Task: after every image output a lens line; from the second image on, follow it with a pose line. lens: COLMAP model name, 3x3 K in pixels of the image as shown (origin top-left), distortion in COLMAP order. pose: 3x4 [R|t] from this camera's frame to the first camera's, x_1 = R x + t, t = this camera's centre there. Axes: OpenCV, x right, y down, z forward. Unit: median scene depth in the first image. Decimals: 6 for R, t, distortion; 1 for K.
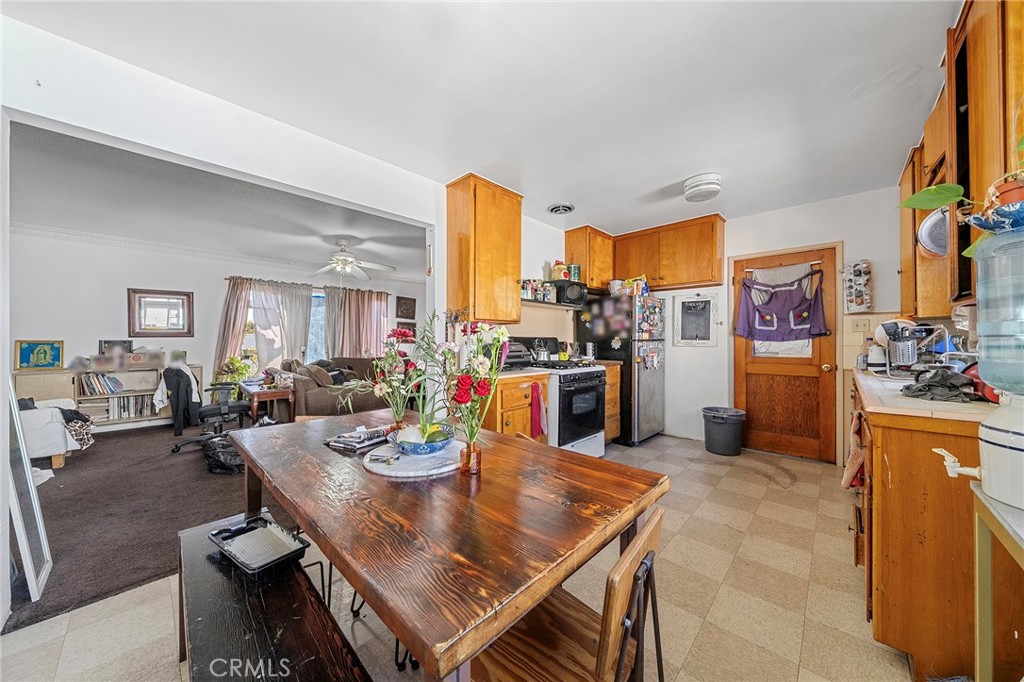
lens RADIAL K [[351.3, 0, 511.0], [0, 351.3, 337.2], [0, 0, 1]] dist [-0.000419, -0.000187]
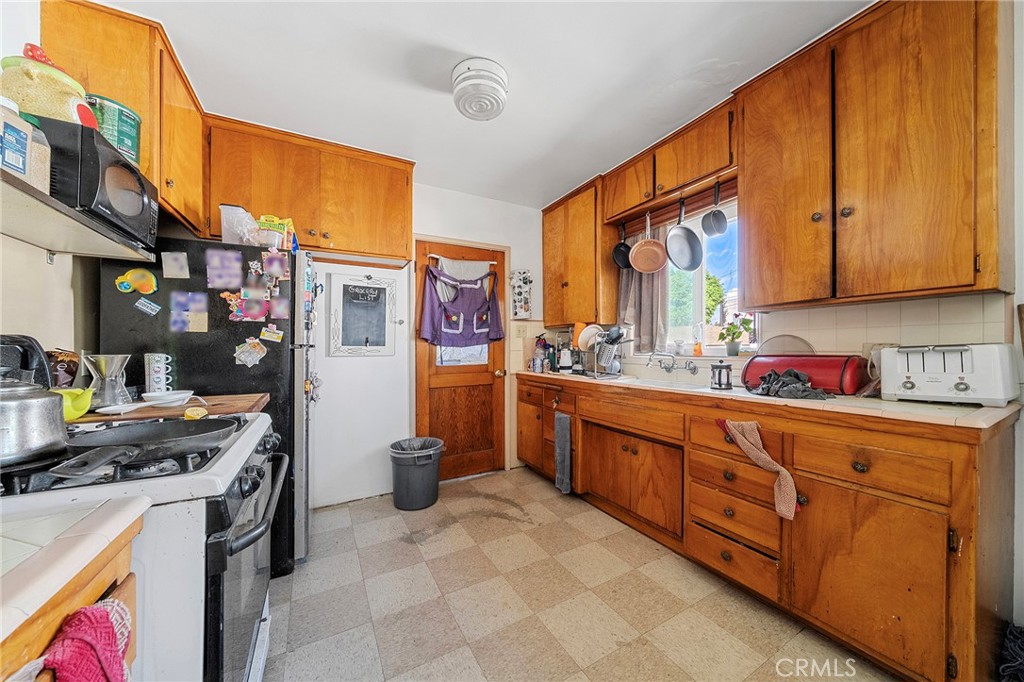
lens RADIAL K [[351.3, 0, 514.4], [0, 351.3, 347.0], [0, 0, 1]] dist [-0.000419, -0.000187]
pose [[0.303468, -0.003951, 0.952833, -0.015081], [-0.000680, 0.999990, 0.004363, 0.008402], [-0.952841, -0.001972, 0.303463, 0.603991]]
